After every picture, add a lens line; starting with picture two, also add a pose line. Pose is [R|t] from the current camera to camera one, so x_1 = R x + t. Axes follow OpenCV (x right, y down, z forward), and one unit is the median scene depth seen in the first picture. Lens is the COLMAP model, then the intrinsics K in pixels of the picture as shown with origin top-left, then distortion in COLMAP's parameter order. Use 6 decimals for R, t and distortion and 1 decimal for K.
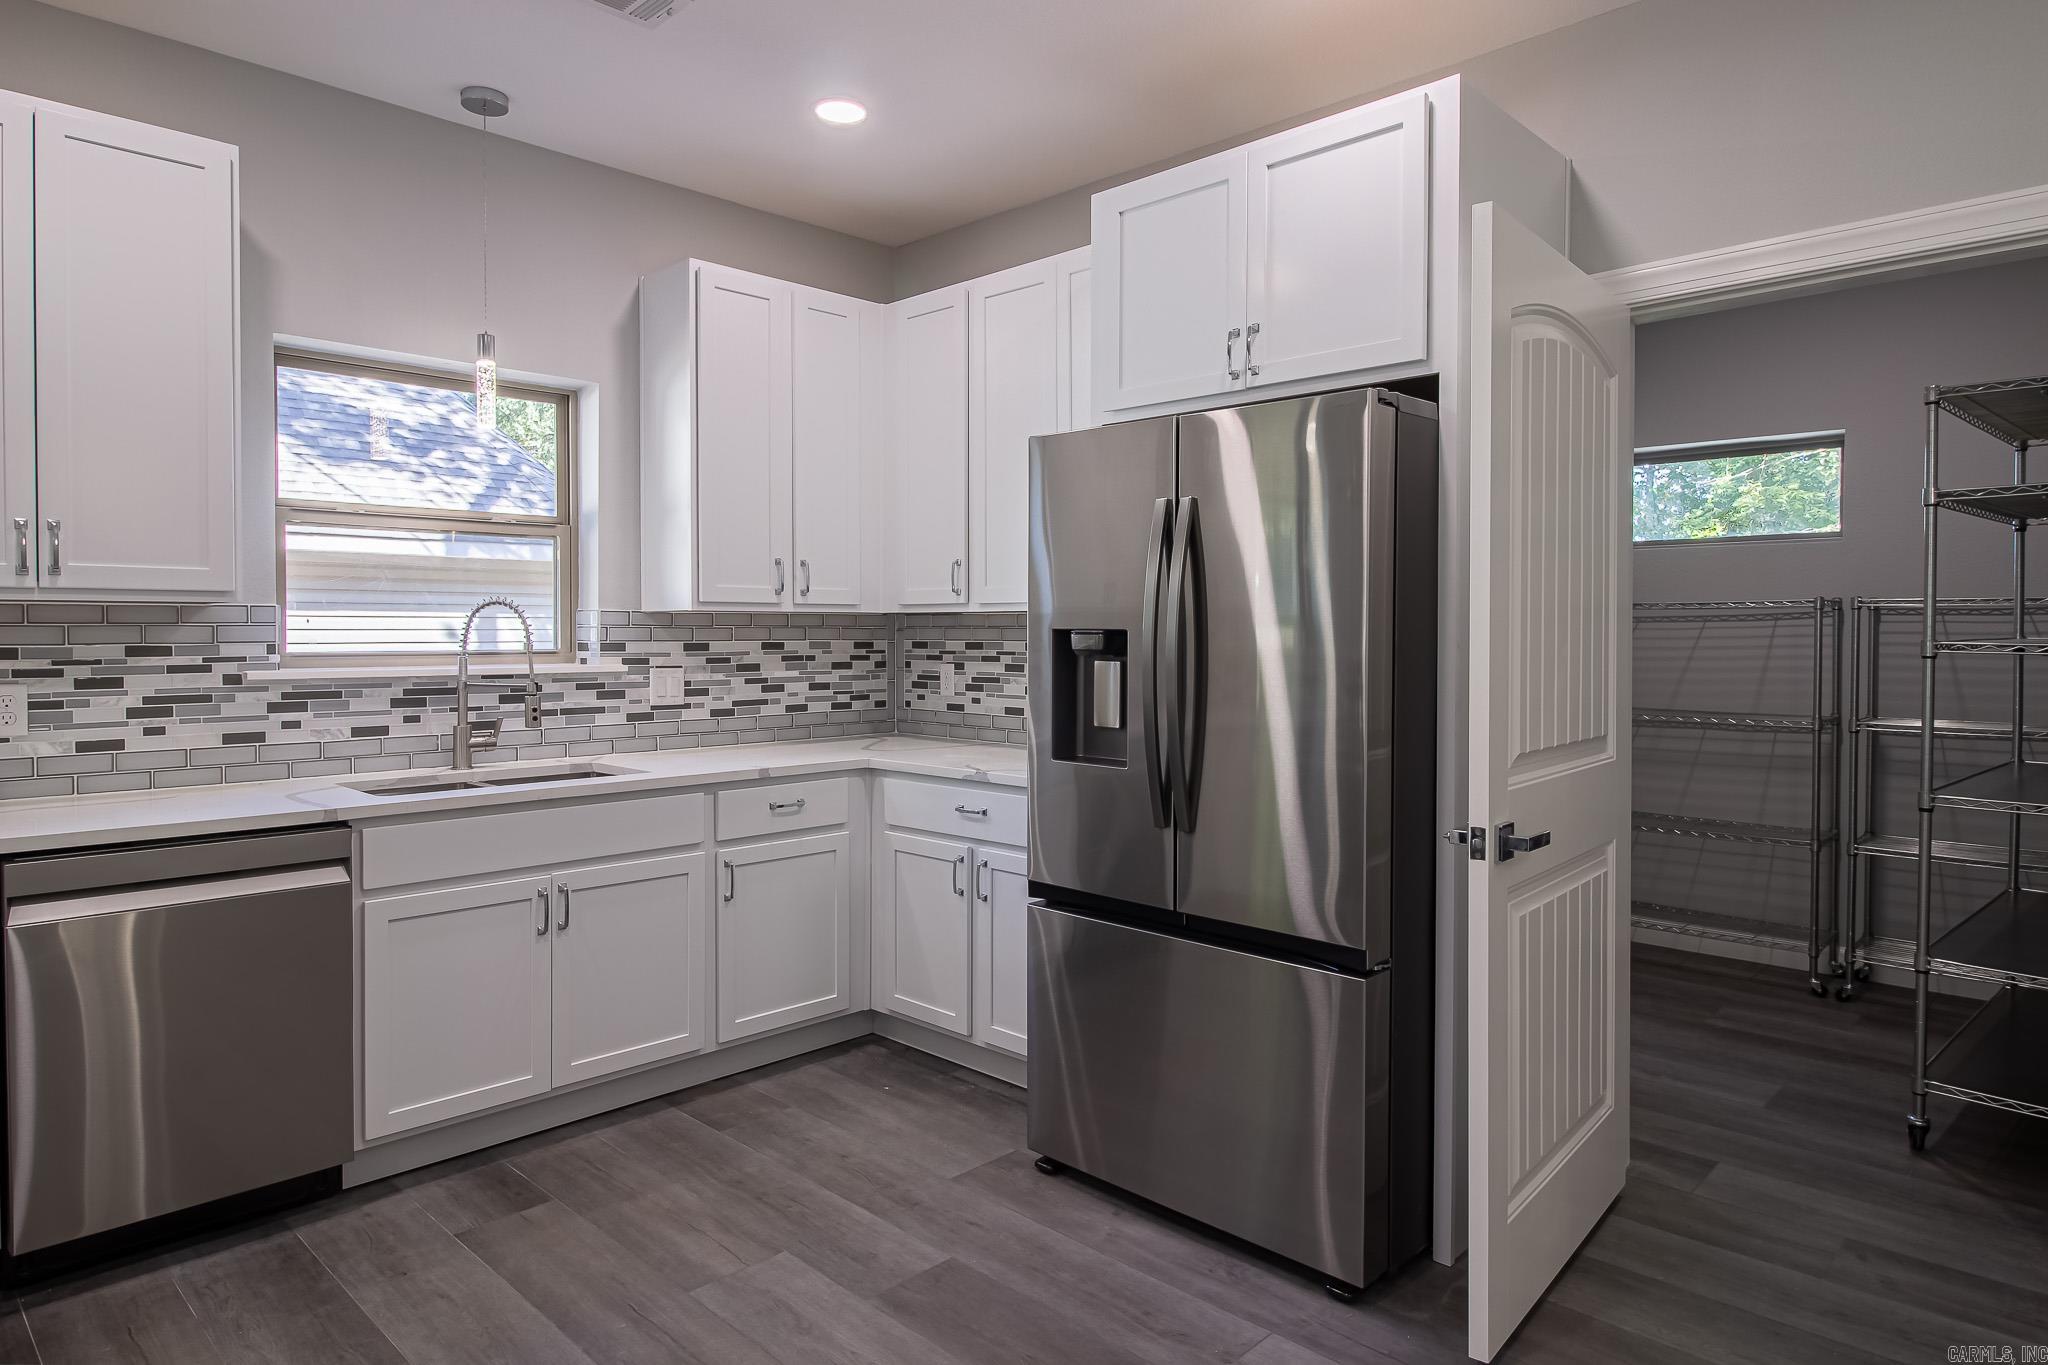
lens RADIAL K [[1210.6, 0, 1026.2], [0, 1210.6, 649.6], [0, 0, 1]] dist [-0.015465, -0.001404]
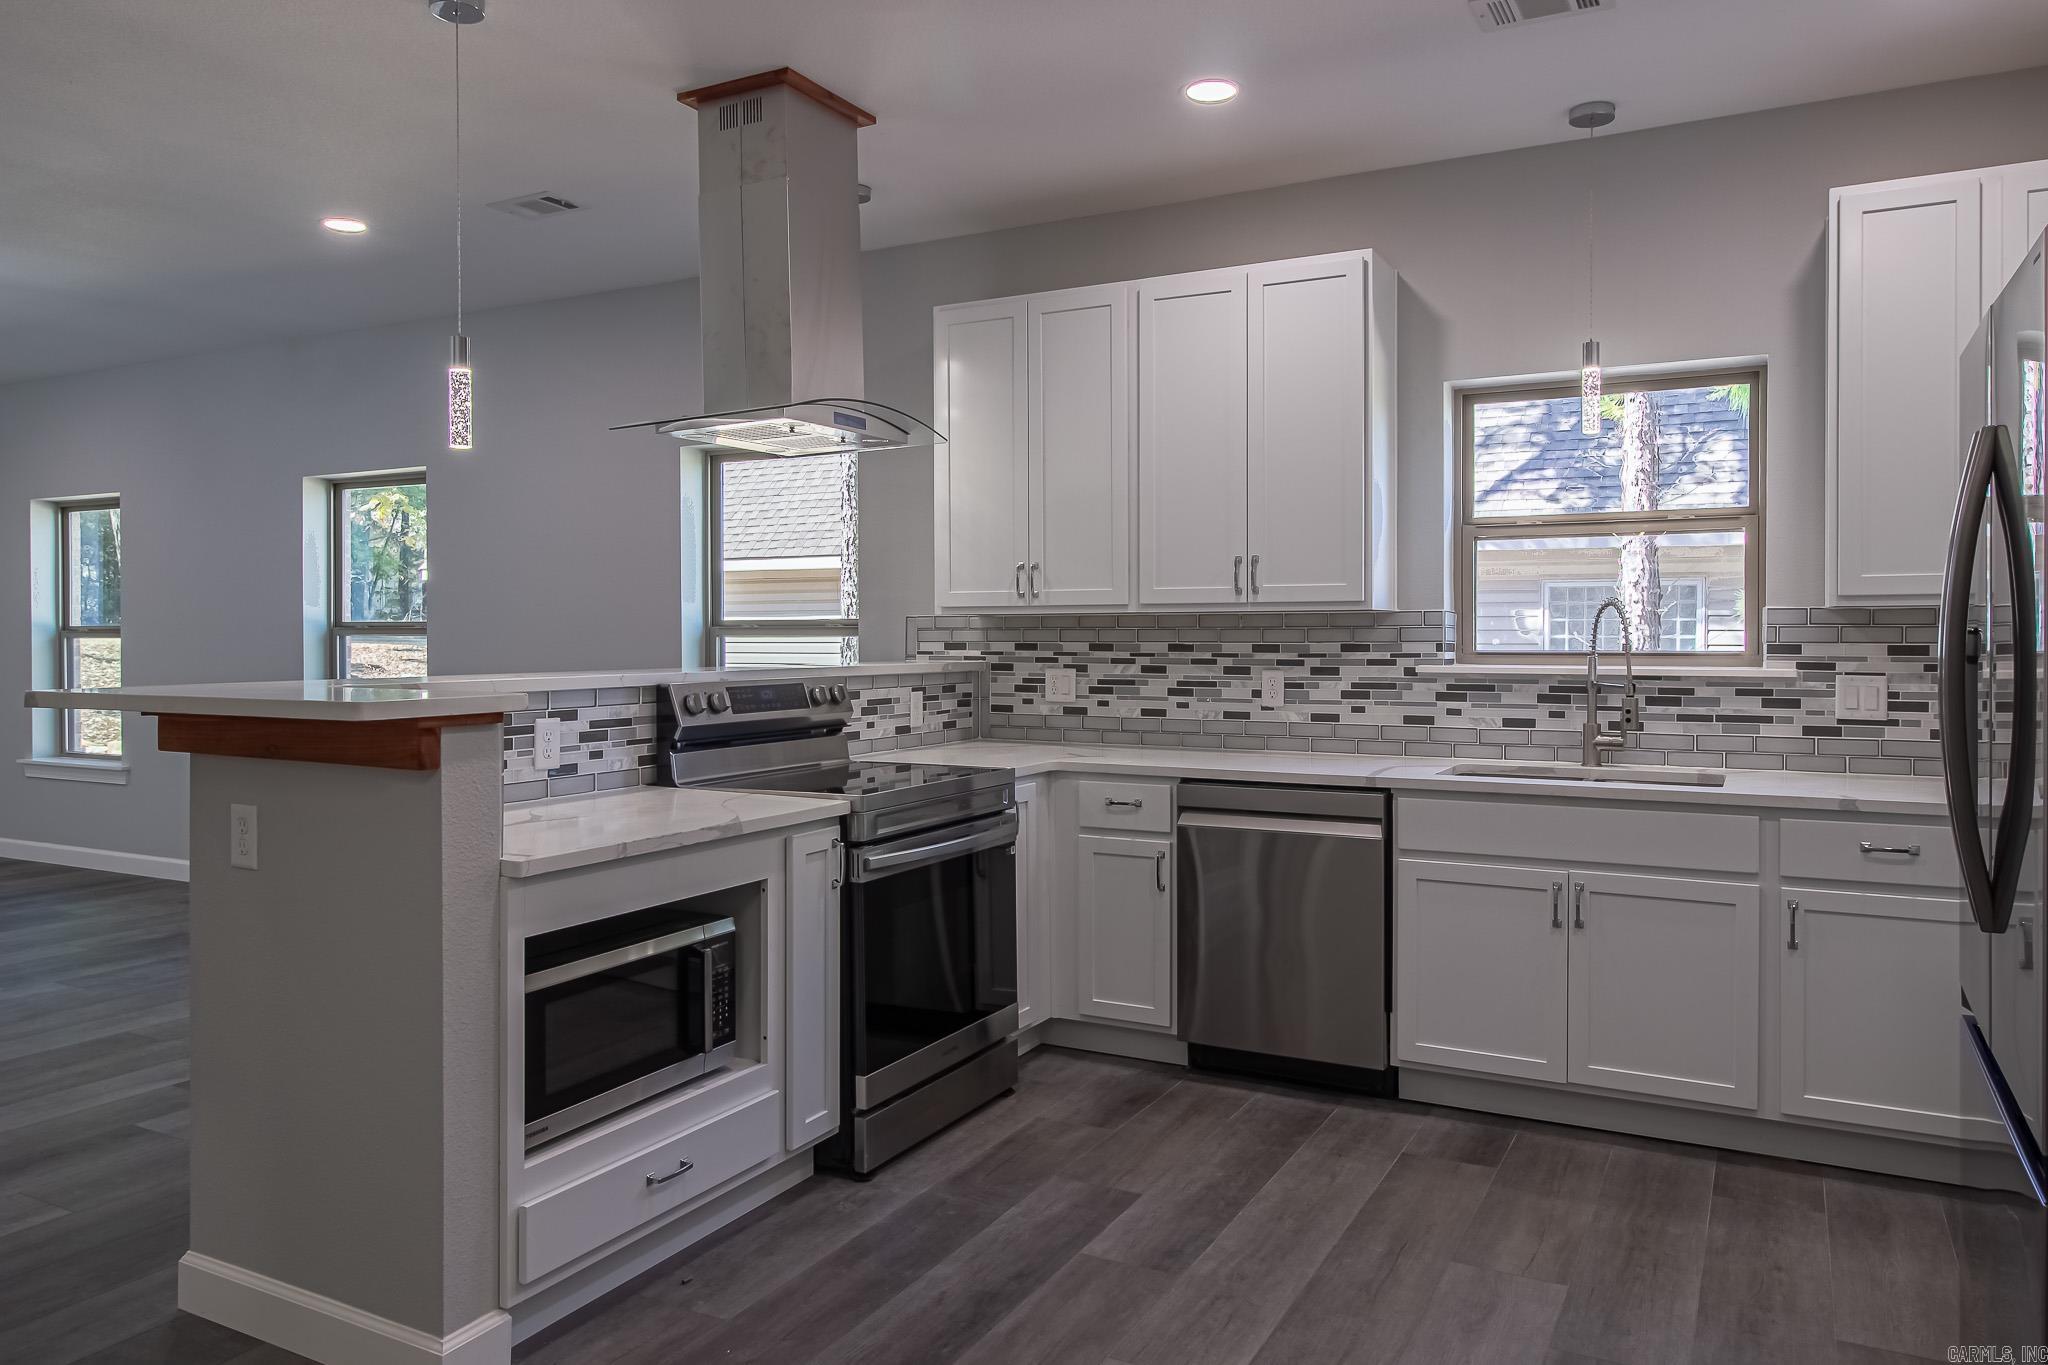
lens RADIAL K [[1399.5, 0, 1025.6], [0, 1399.5, 653.8], [0, 0, 1]] dist [0.003358, -0.000503]
pose [[0.272157, 0.015349, -0.962130, 0.594862], [-0.010112, 0.999863, 0.013090, -0.008010], [0.962200, 0.006166, 0.272275, 0.228261]]
